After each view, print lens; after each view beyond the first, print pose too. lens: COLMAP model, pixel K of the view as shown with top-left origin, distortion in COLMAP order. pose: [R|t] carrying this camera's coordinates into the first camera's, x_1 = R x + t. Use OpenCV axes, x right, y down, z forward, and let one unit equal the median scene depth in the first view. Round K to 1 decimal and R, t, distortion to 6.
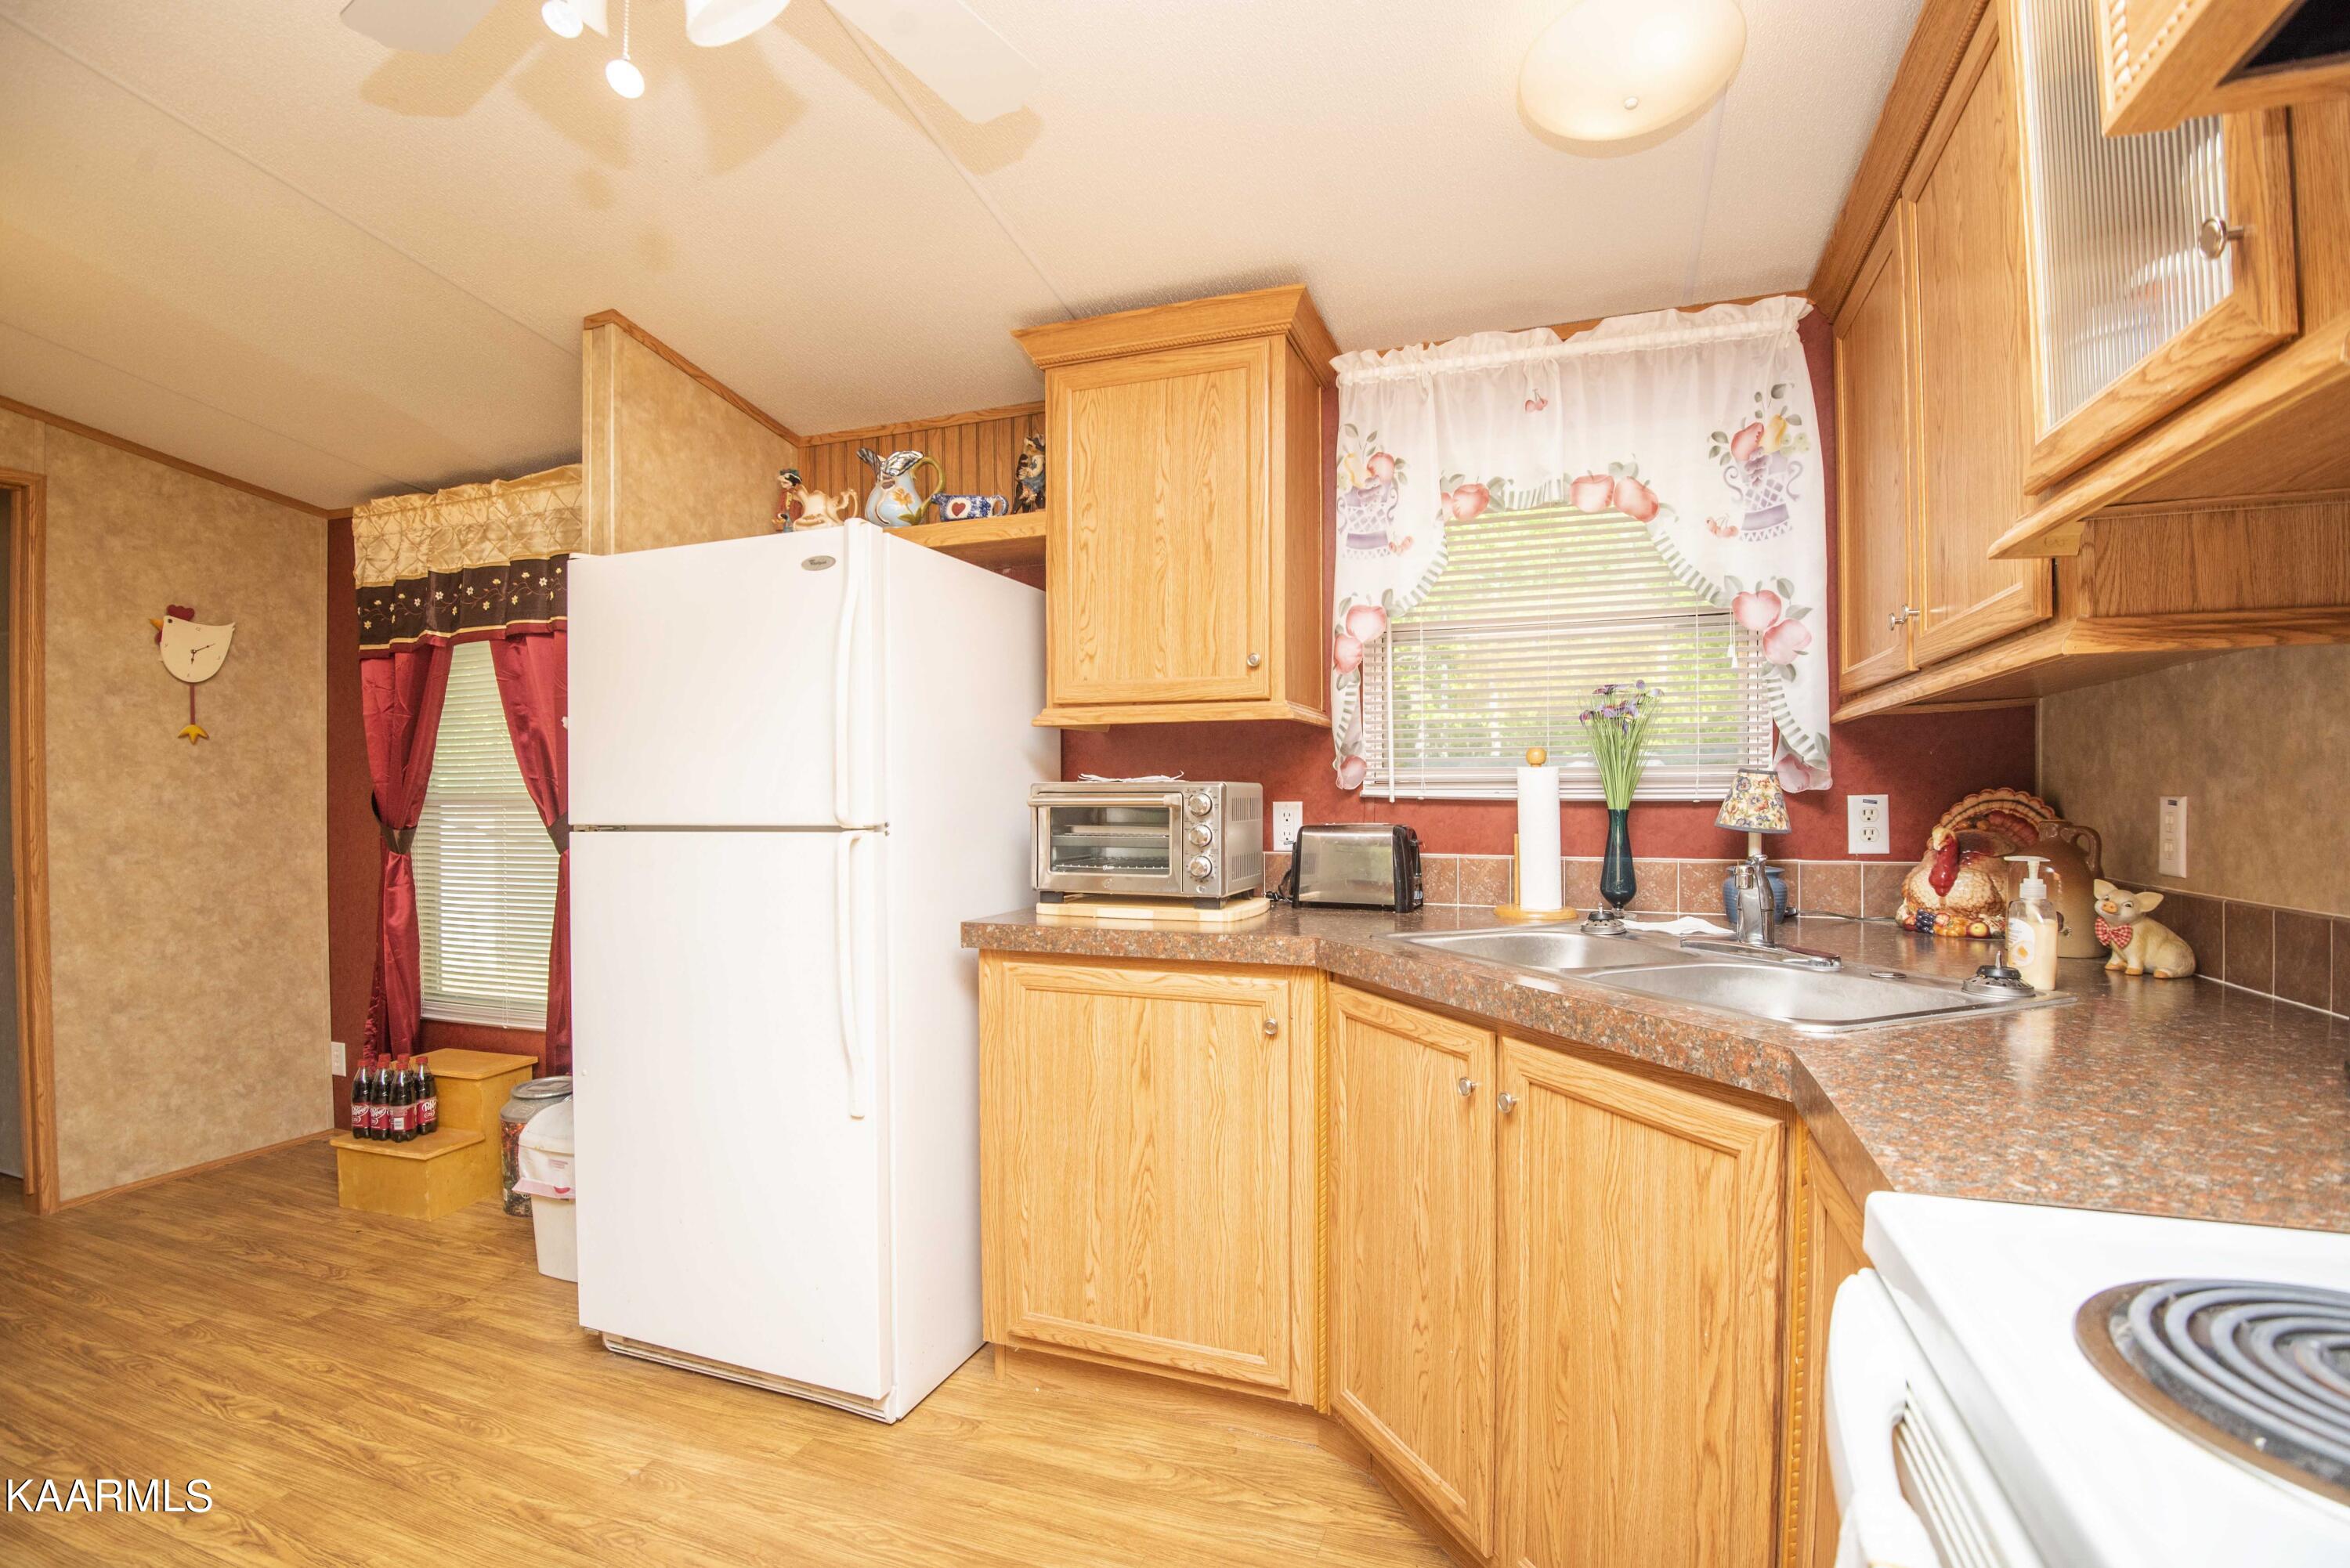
lens RADIAL K [[1058.4, 0, 1175.0], [0, 1058.4, 784.0], [0, 0, 1]] dist [0.003058, -0.022471]
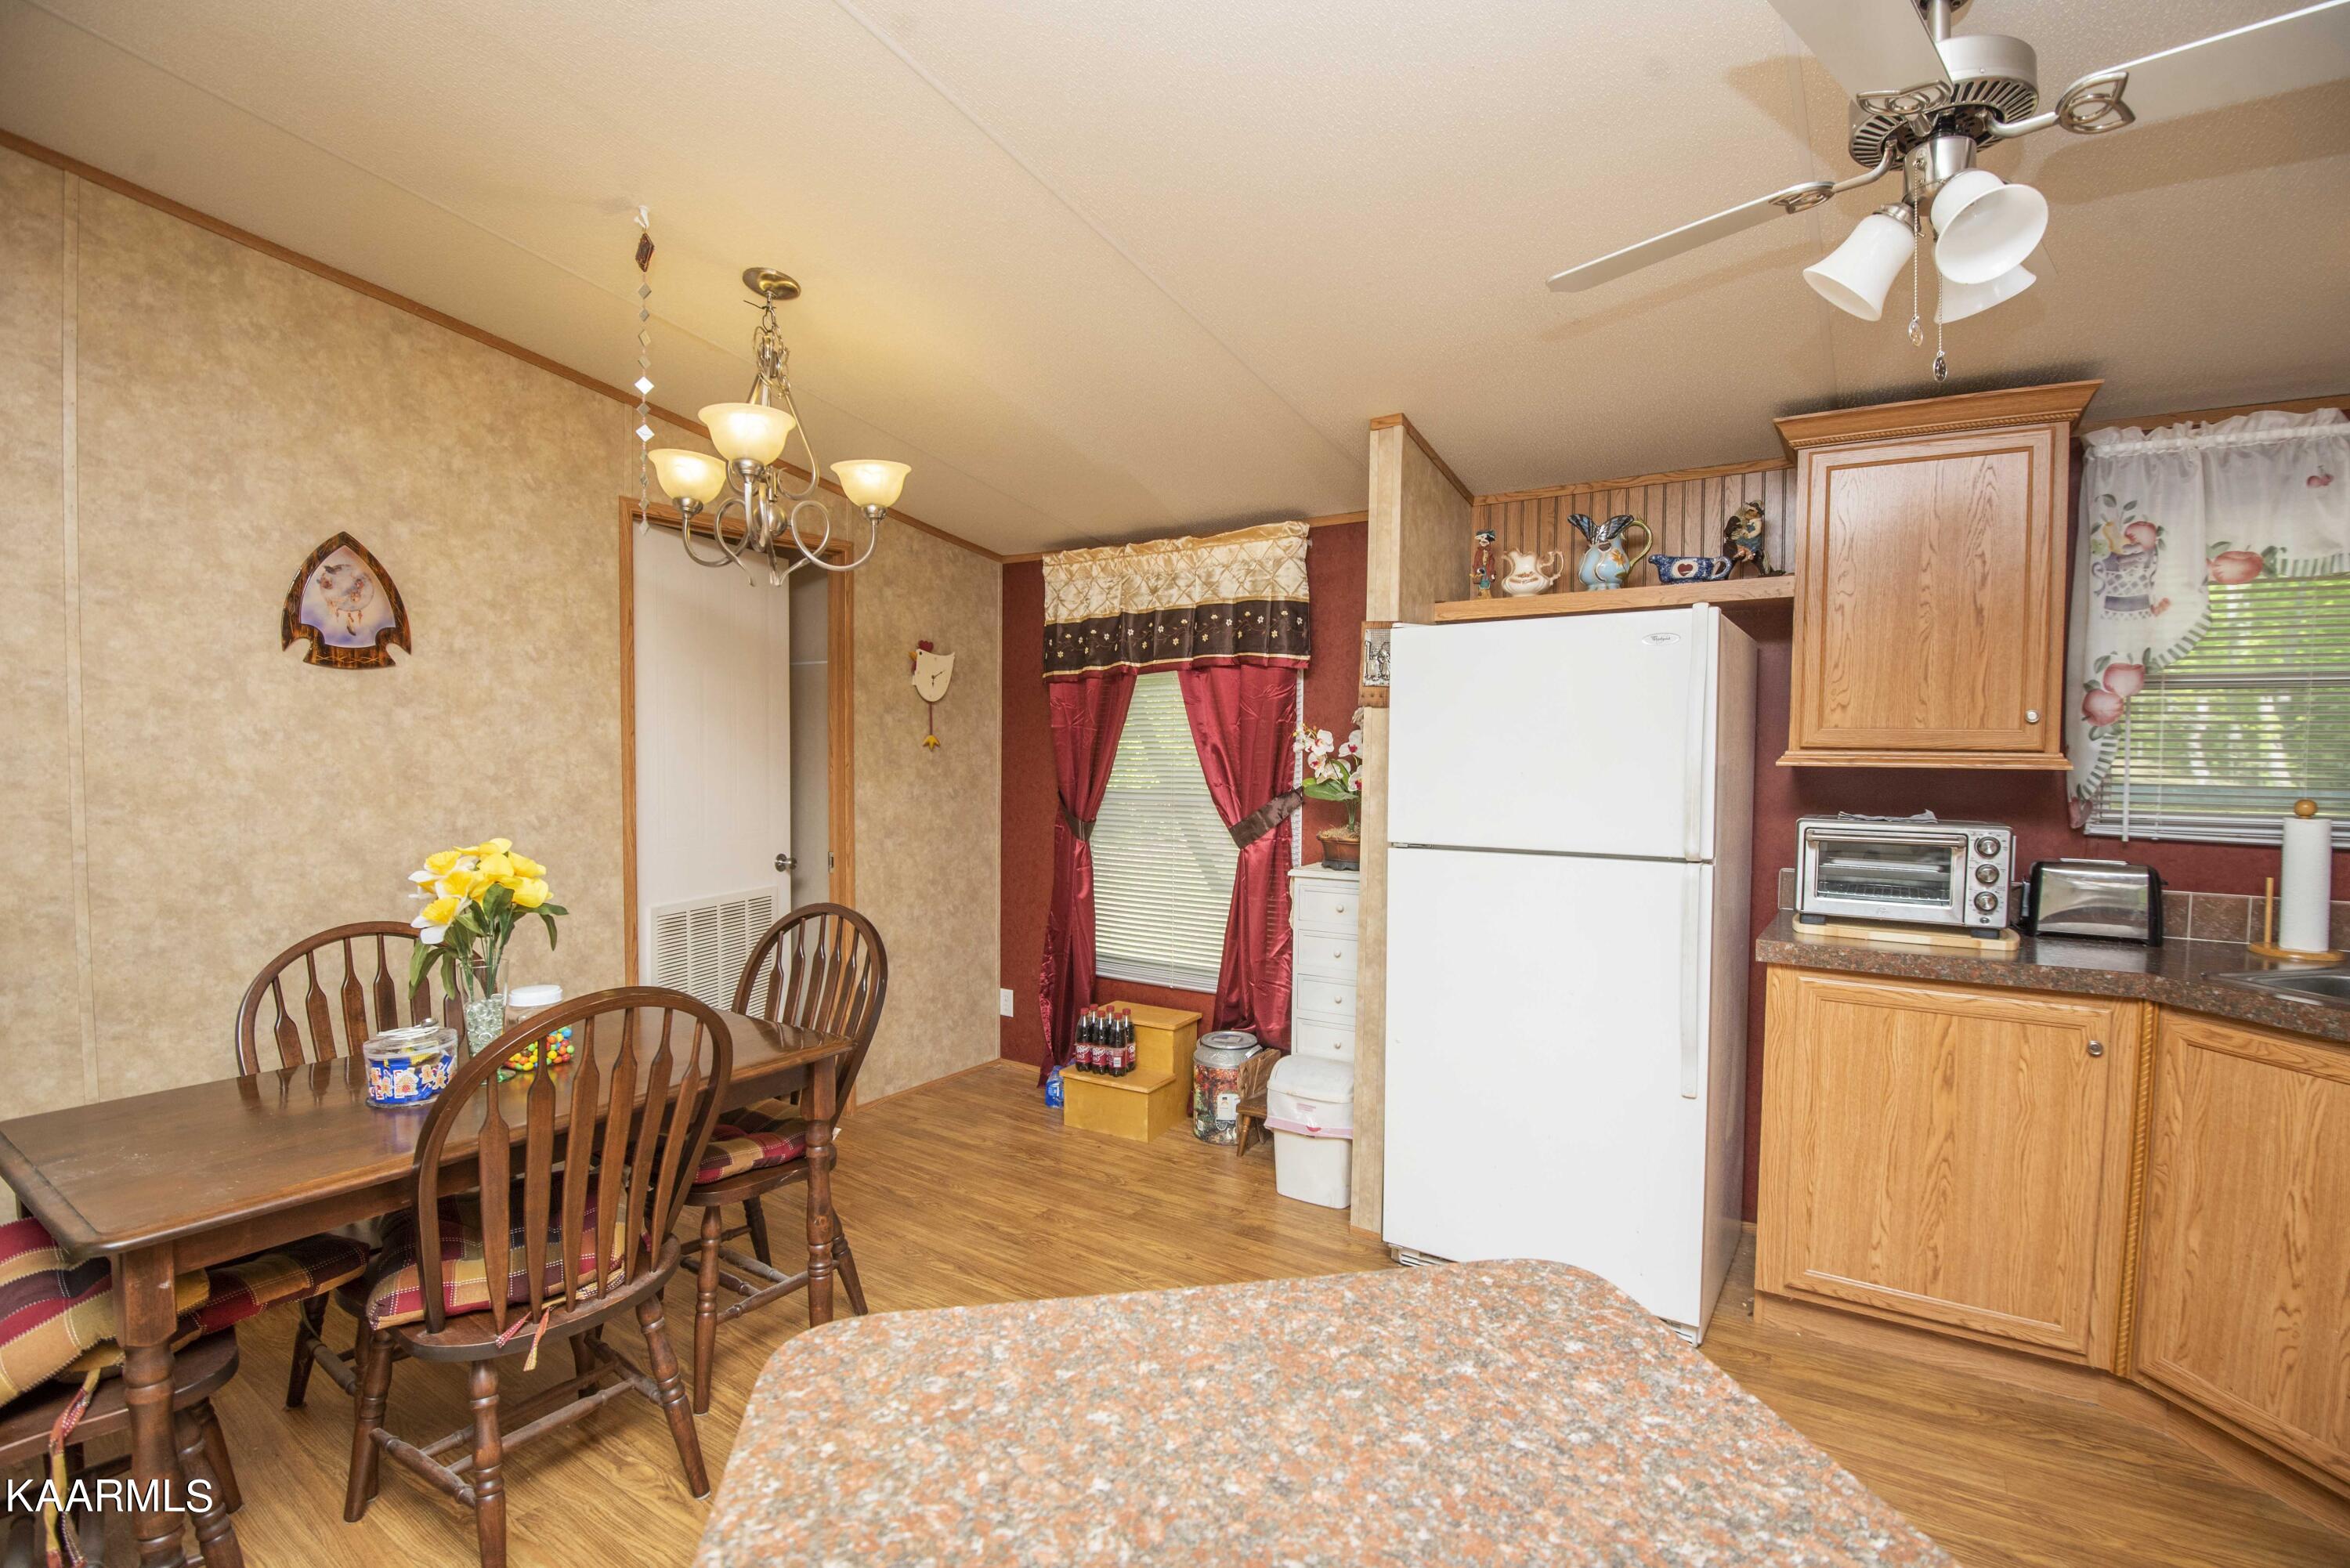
lens RADIAL K [[1050.1, 0, 1175.0], [0, 1050.1, 784.0], [0, 0, 1]] dist [-0.022002, -0.008268]
pose [[0.975351, 0.021280, -0.219629, -0.534274], [-0.013142, 0.999174, 0.038447, -0.071881], [0.220265, -0.034613, 0.974826, -0.242383]]
